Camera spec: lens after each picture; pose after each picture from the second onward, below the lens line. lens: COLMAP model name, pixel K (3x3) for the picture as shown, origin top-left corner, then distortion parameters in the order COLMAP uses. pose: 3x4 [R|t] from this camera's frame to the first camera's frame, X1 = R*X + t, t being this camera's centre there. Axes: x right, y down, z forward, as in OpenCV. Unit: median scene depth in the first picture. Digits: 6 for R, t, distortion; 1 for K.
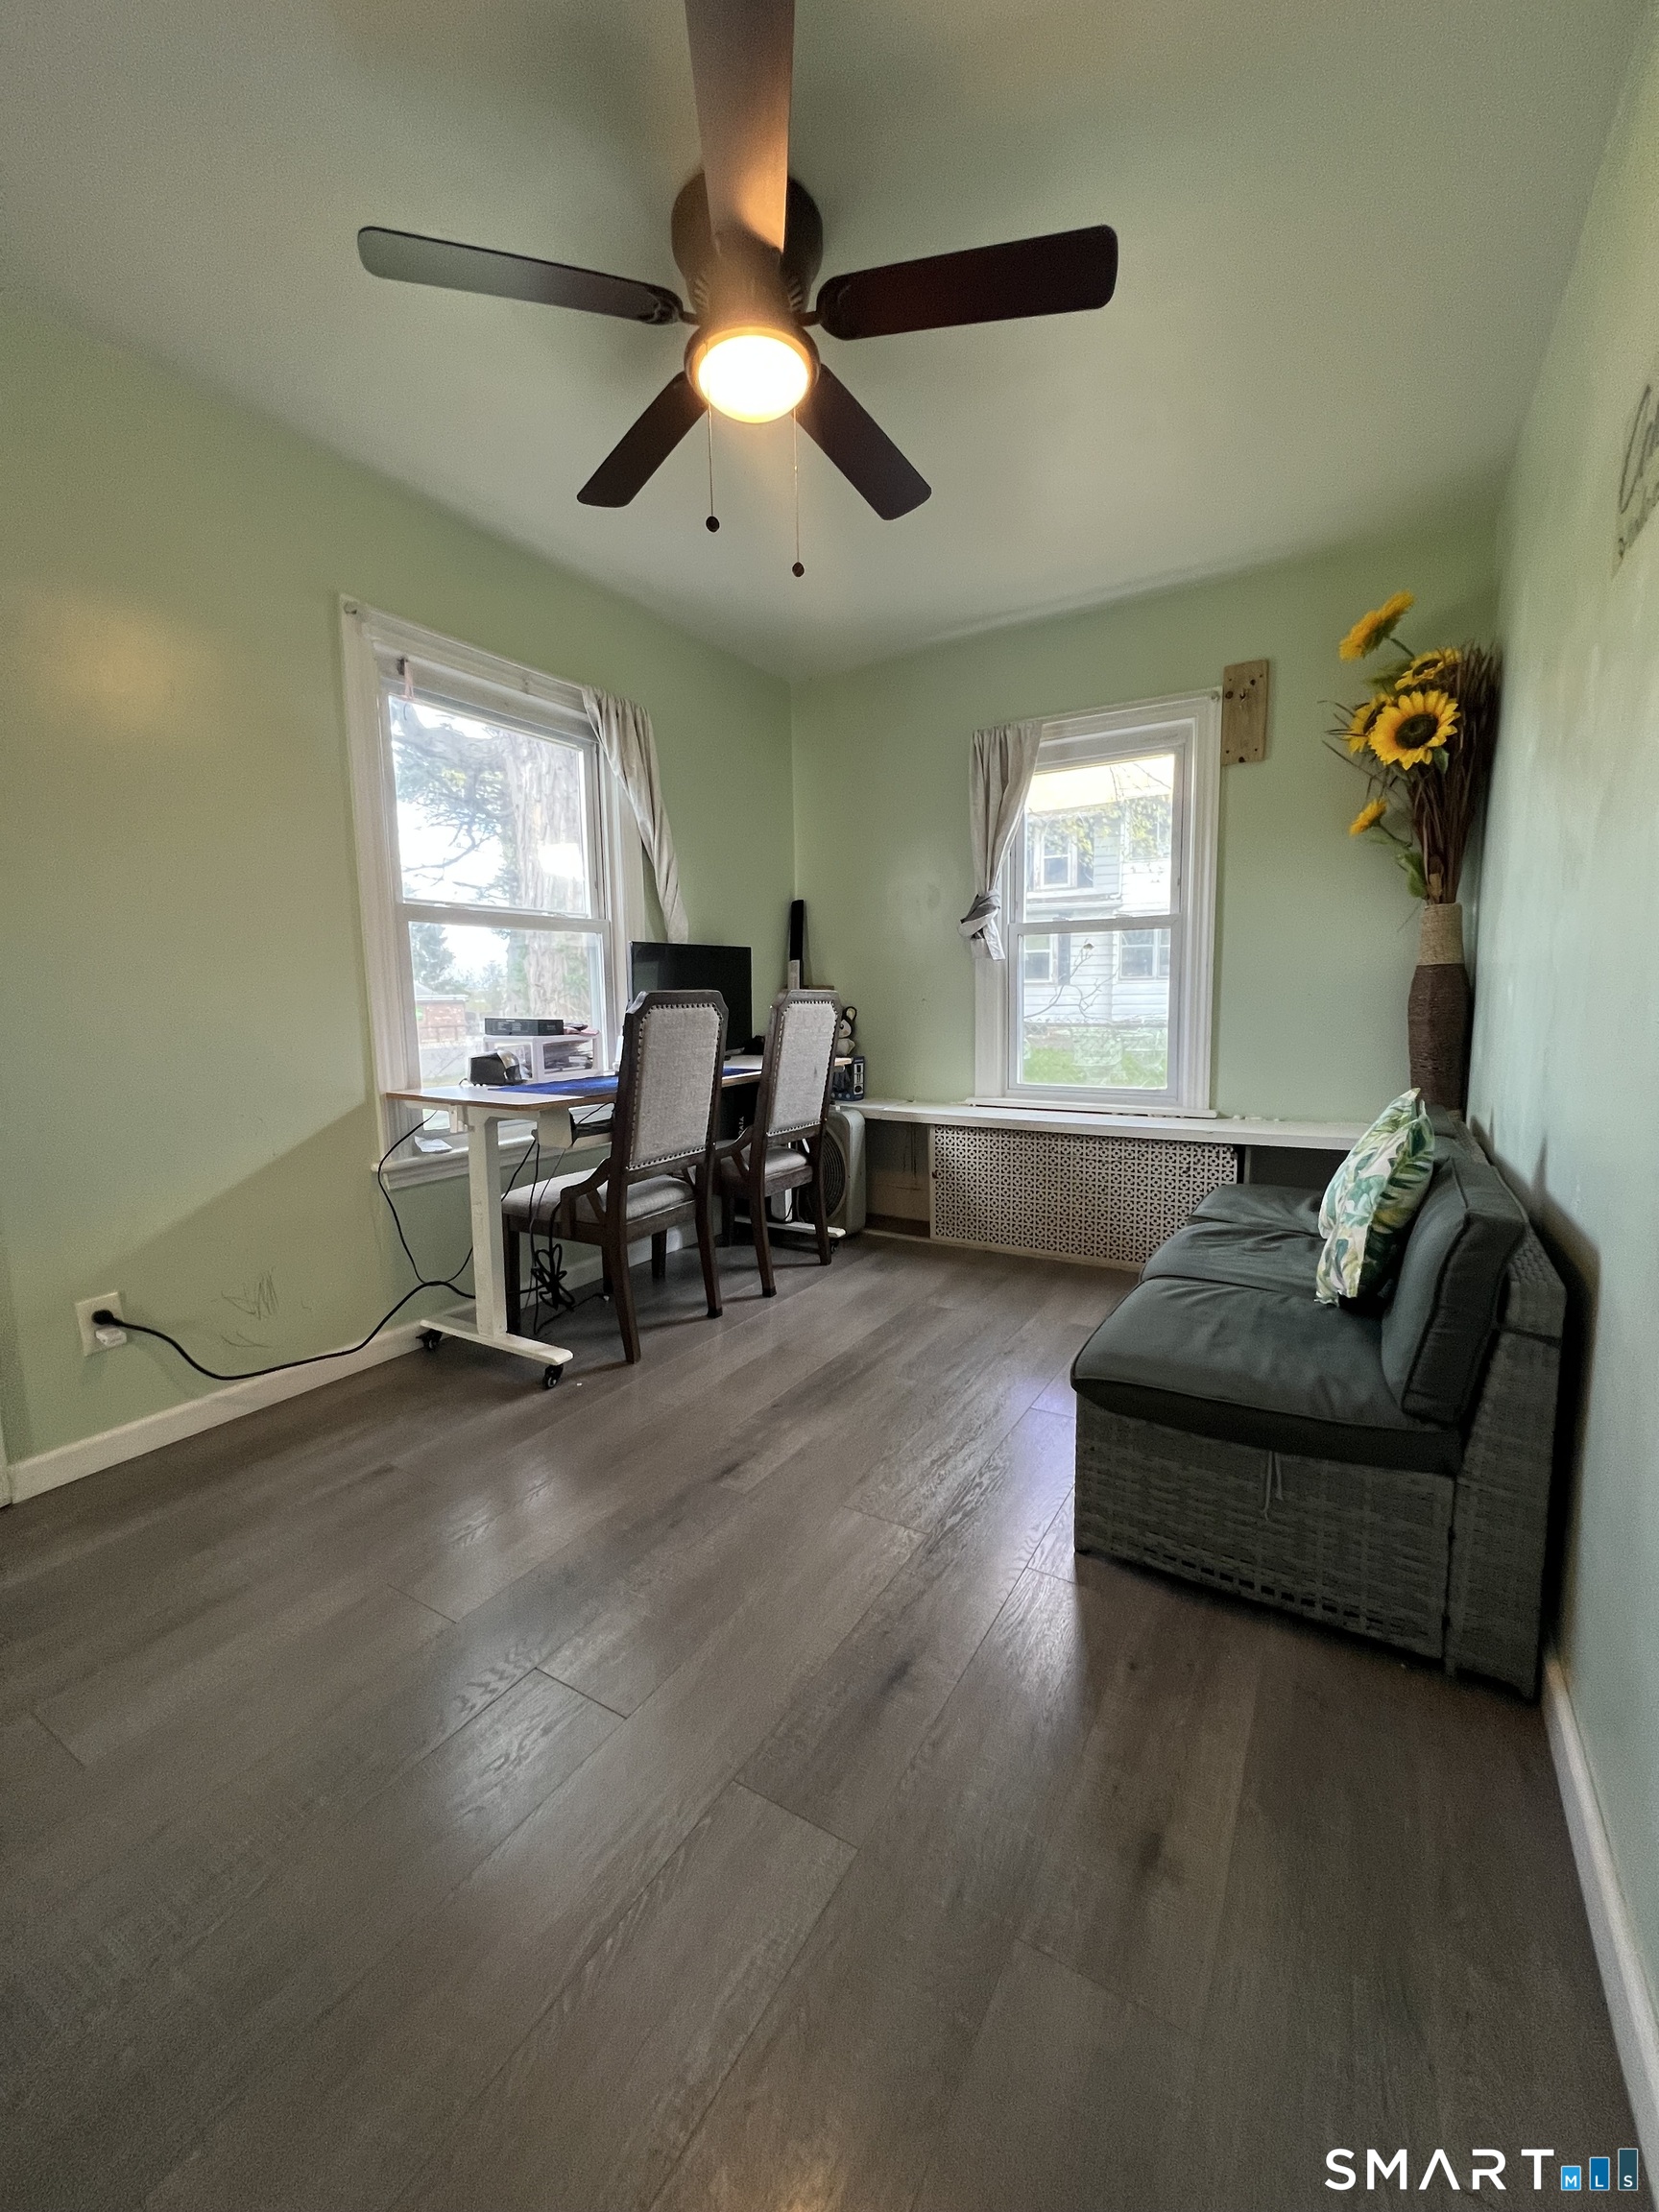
lens RADIAL K [[883.7, 0, 833.7], [0, 883.7, 1096.8], [0, 0, 1]] dist [0.000618, 0.000043]
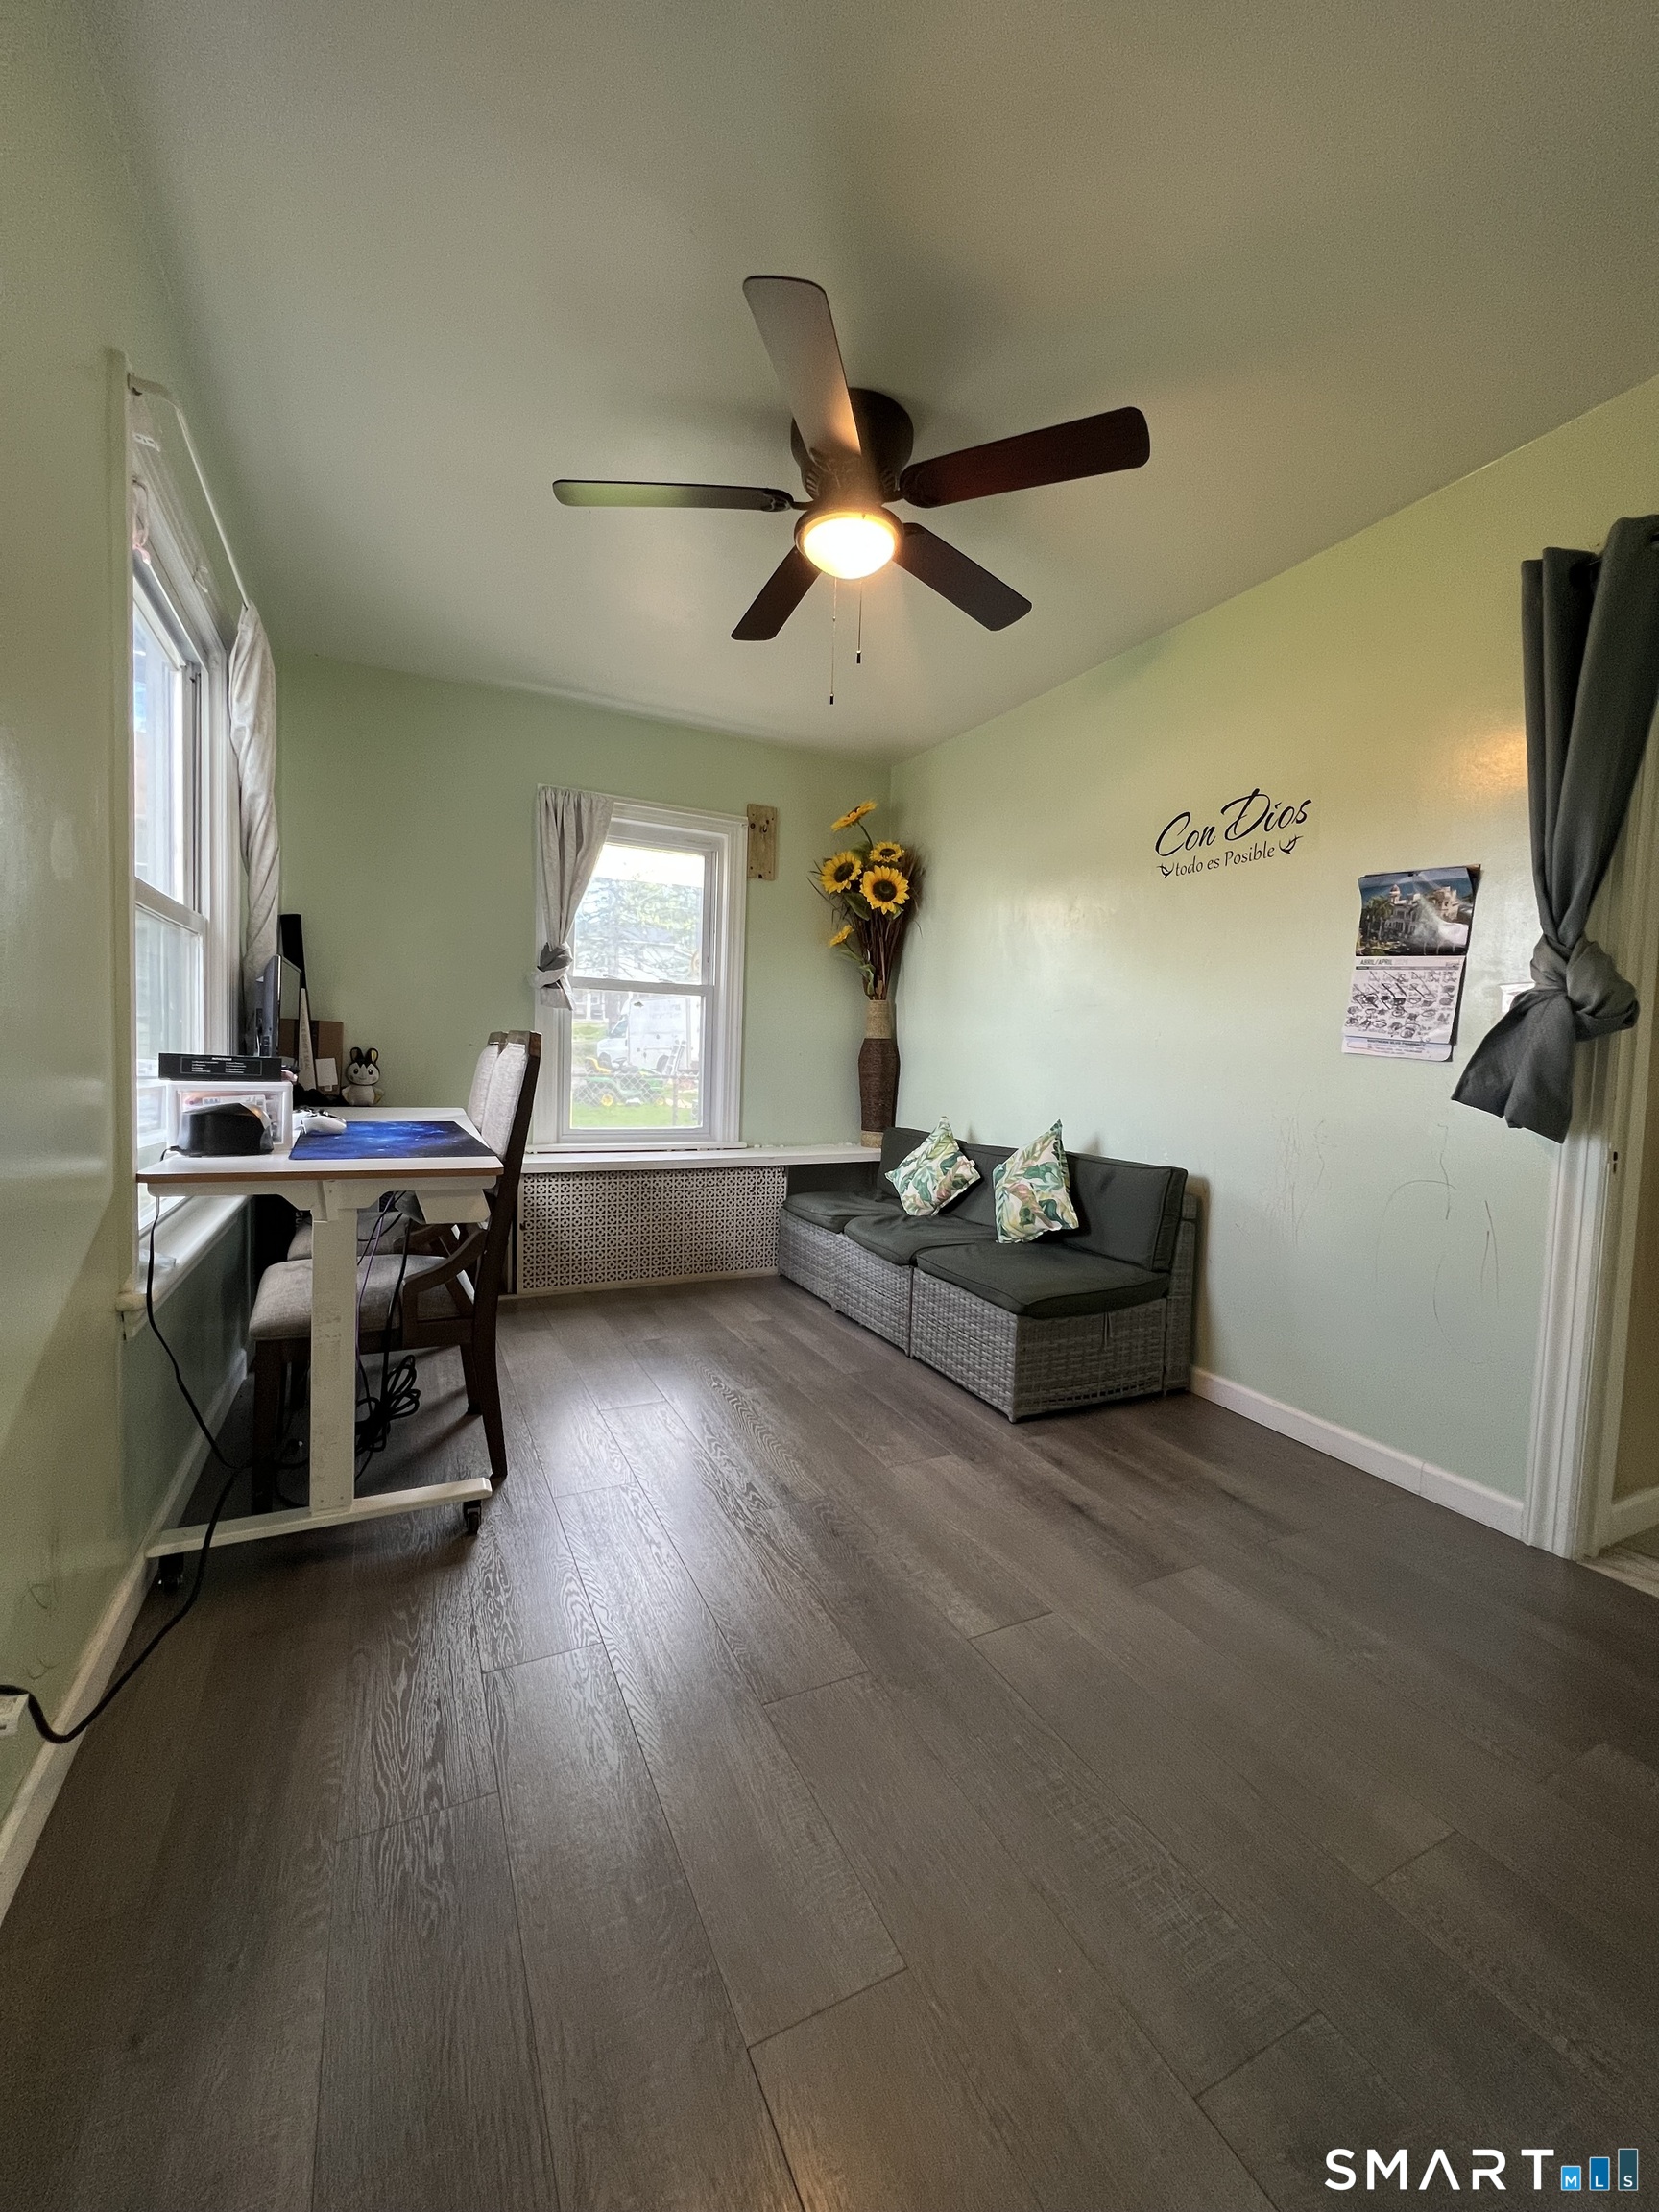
lens RADIAL K [[883.7, 0, 833.7], [0, 883.7, 1096.8], [0, 0, 1]] dist [0.000618, 0.000043]
pose [[0.533178, -0.011155, 0.845930, -0.606192], [0.055968, 0.998188, -0.022113, -0.015050], [-0.844150, 0.059136, 0.532836, 0.218549]]
